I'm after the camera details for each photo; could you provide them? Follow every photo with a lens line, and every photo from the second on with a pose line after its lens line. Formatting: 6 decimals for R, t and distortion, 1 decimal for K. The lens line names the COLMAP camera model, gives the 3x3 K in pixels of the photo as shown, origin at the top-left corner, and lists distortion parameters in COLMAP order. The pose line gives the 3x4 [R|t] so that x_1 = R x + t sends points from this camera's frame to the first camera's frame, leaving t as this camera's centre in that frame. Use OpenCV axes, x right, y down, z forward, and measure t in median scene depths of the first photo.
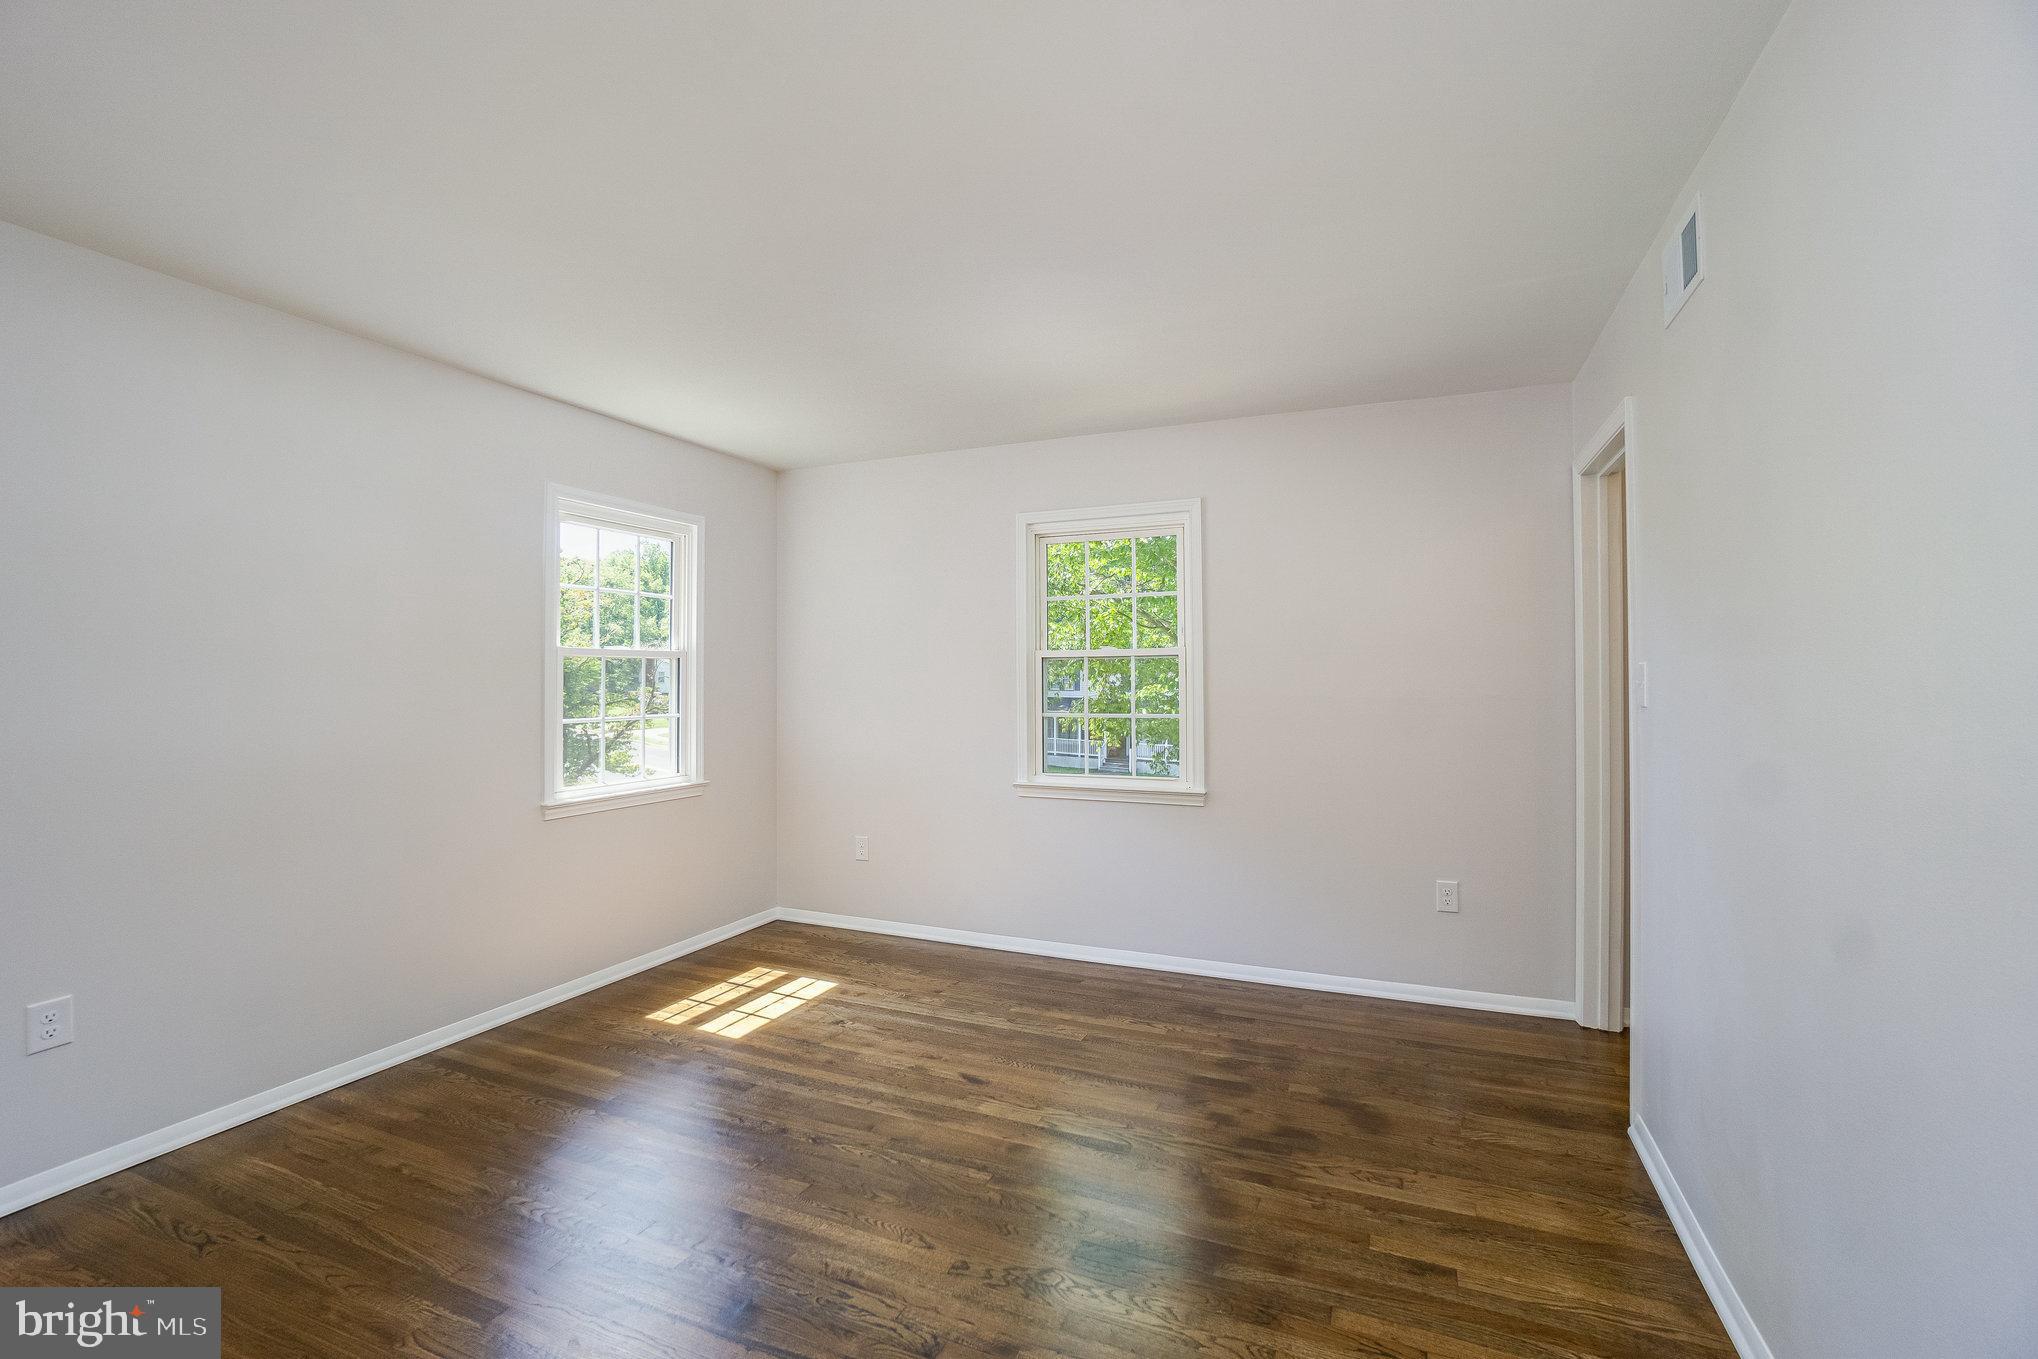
lens RADIAL K [[904.3, 0, 1019.0], [0, 904.3, 679.5], [0, 0, 1]] dist [-0.085310, 0.038056]
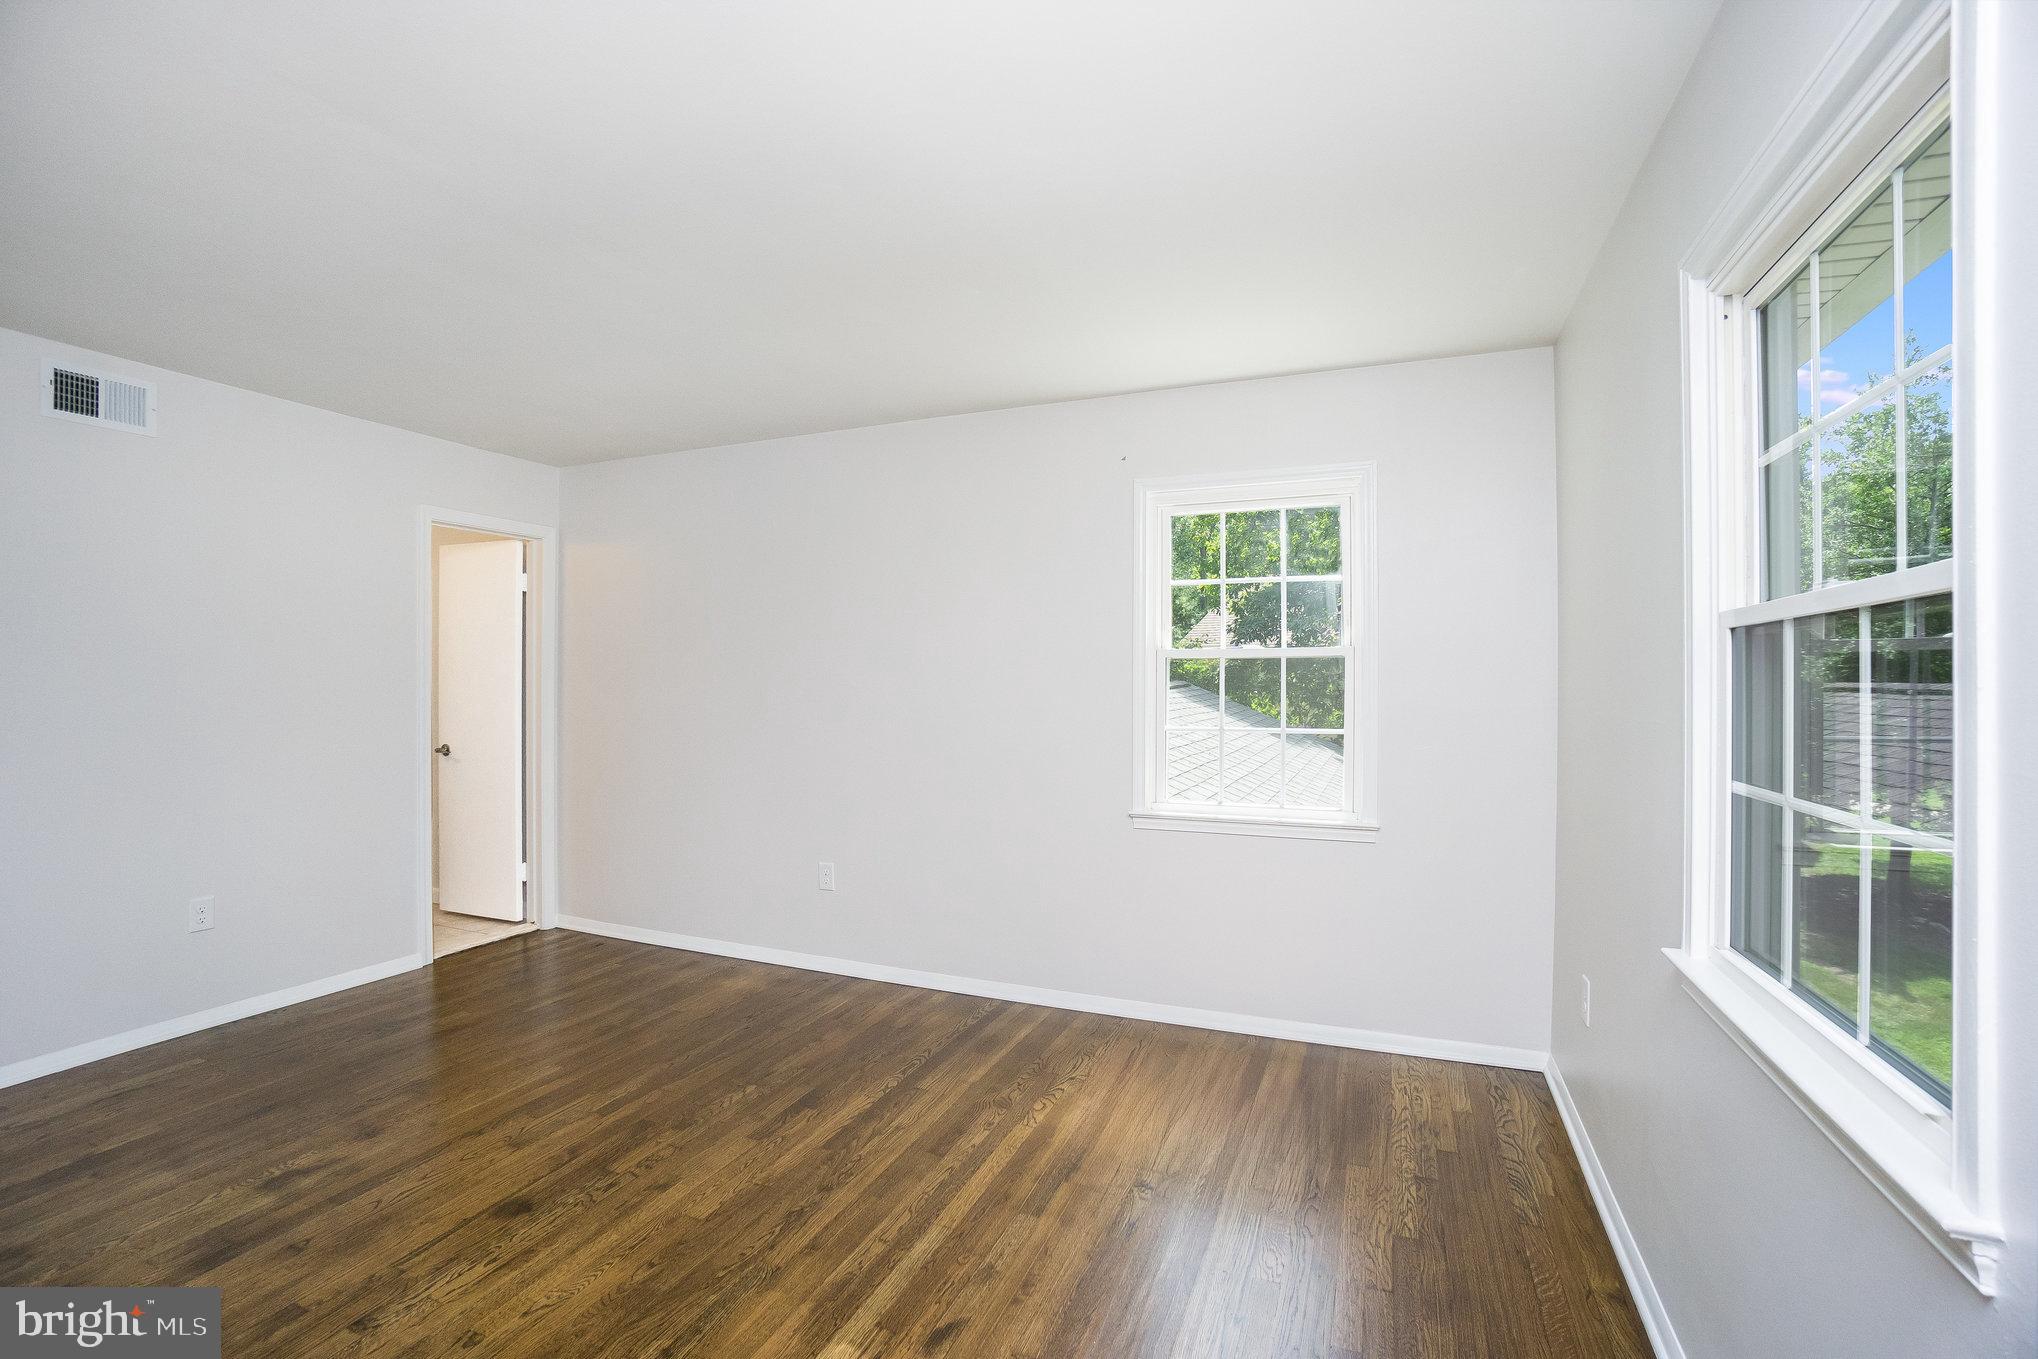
lens RADIAL K [[904.3, 0, 1019.0], [0, 904.3, 679.5], [0, 0, 1]] dist [-0.085310, 0.038056]
pose [[0.023676, 0.012074, -0.999647, 0.577445], [-0.004279, 0.999919, 0.011976, -0.023304], [0.999711, 0.003994, 0.023726, 1.064924]]
